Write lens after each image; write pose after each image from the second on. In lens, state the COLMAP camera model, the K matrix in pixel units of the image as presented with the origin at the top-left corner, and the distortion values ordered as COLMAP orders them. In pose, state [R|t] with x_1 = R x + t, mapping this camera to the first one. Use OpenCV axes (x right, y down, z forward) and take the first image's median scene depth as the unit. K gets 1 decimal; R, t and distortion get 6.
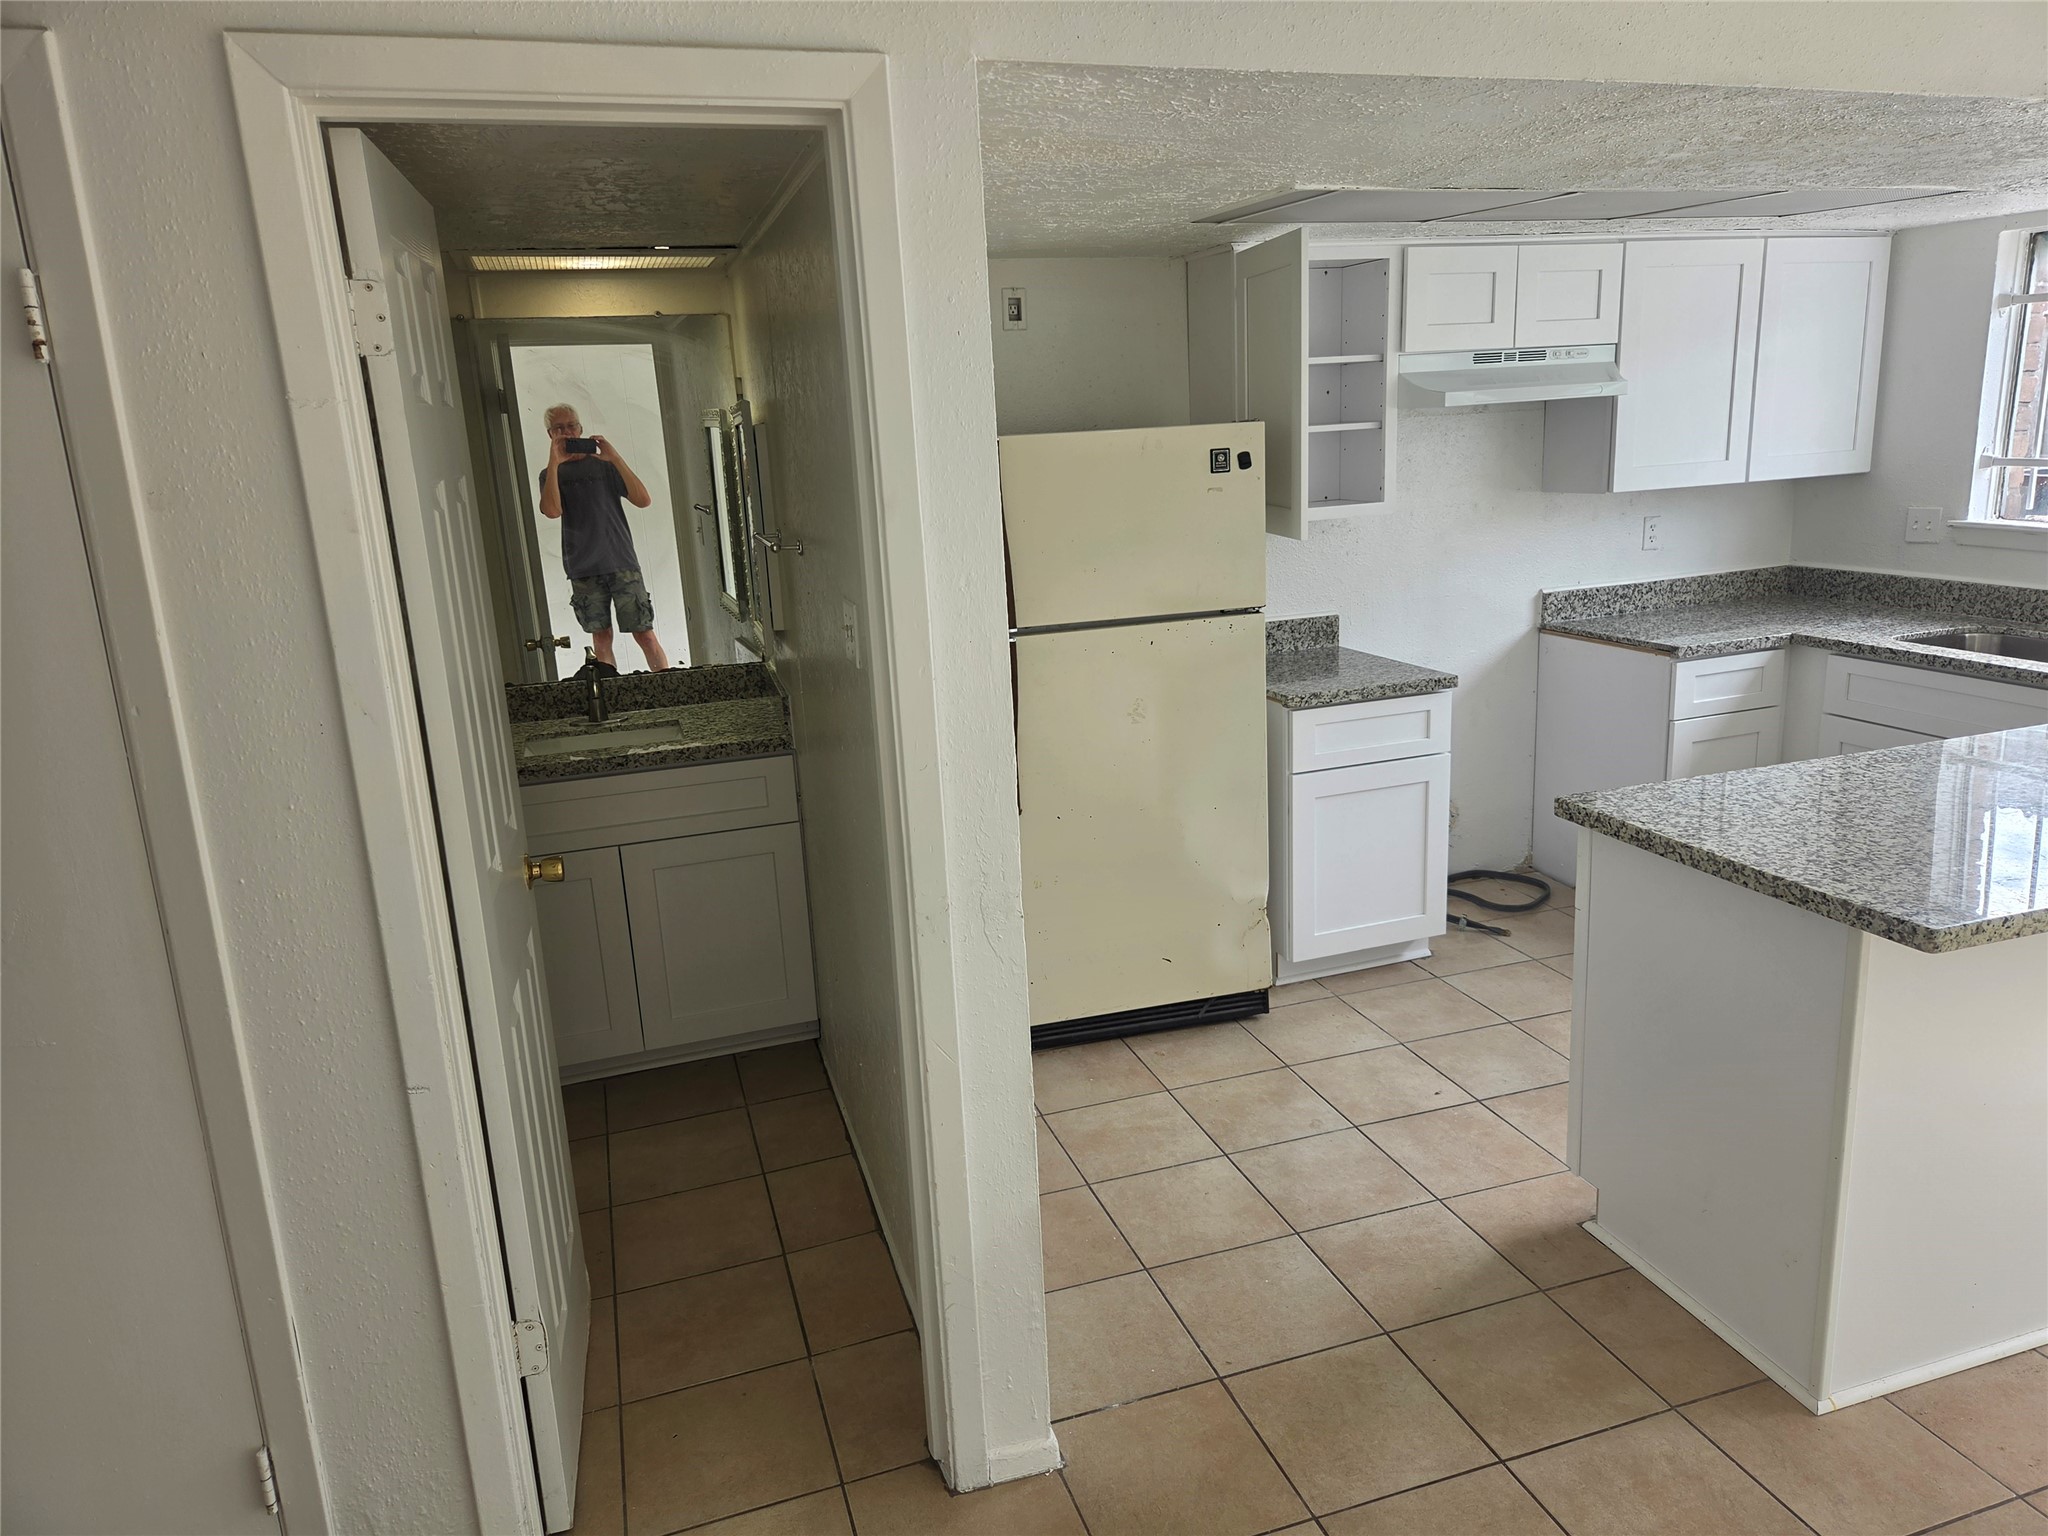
lens RADIAL K [[1359.2, 0, 1022.1], [0, 1359.2, 762.0], [0, 0, 1]] dist [0.051373, -0.038302]
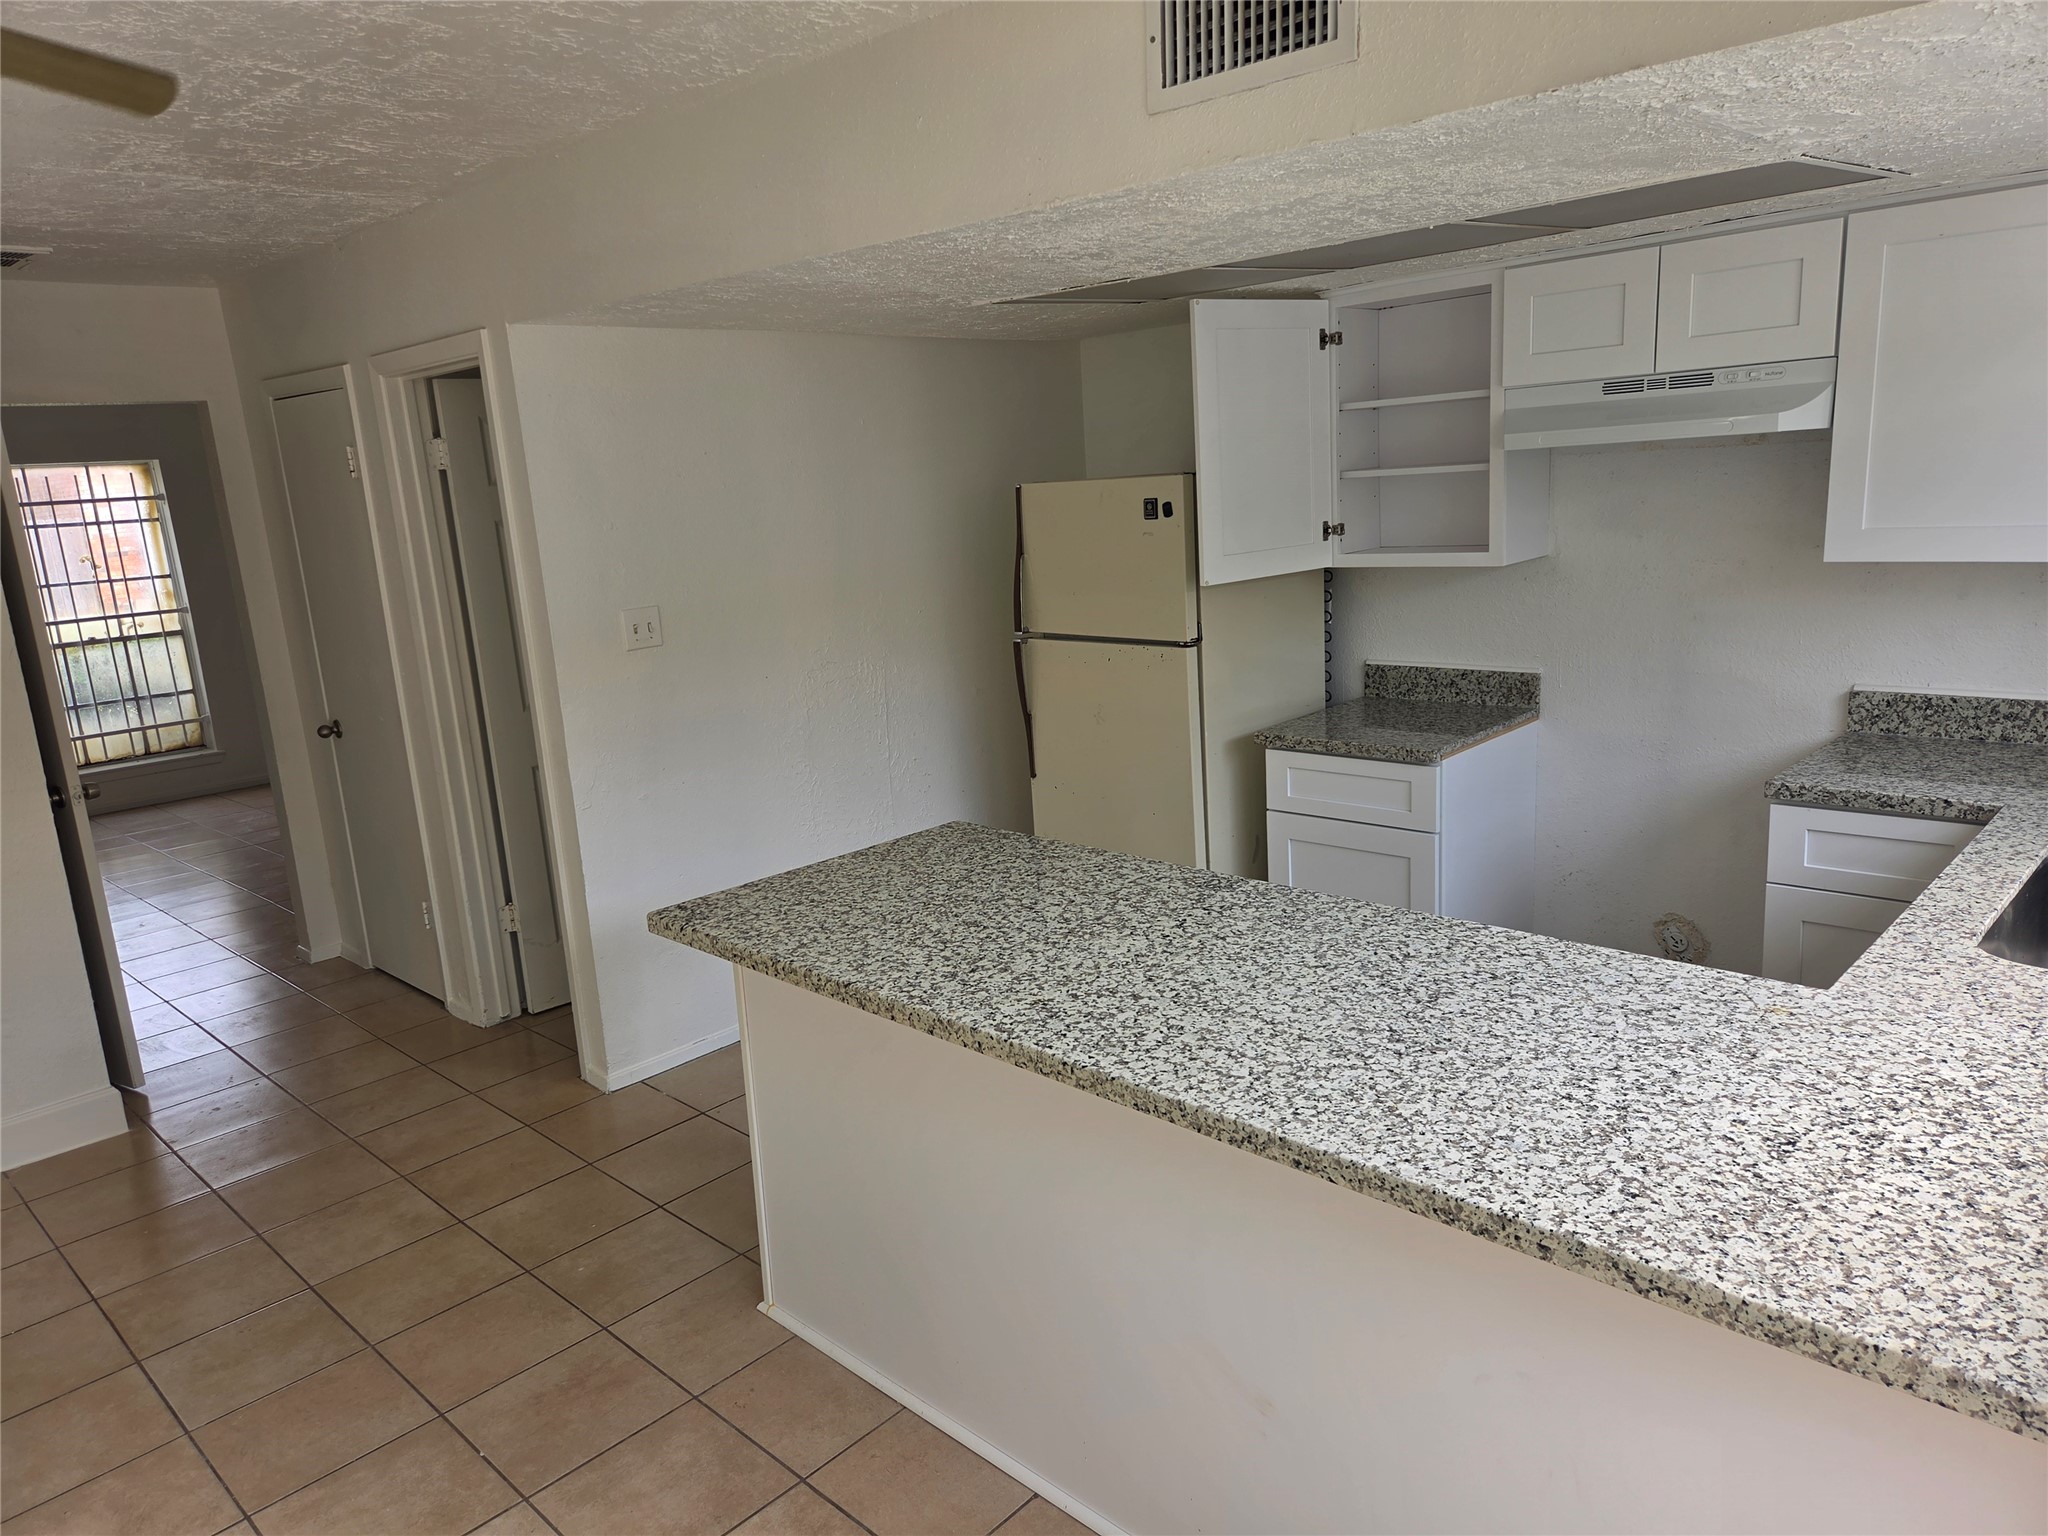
lens RADIAL K [[1359.2, 0, 1020.4], [0, 1359.2, 766.5], [0, 0, 1]] dist [0.051373, -0.038302]
pose [[0.476943, 0.209849, -0.853516, 0.913494], [-0.171917, 0.974596, 0.143552, -0.128856], [0.861957, 0.078268, 0.500903, 0.293282]]
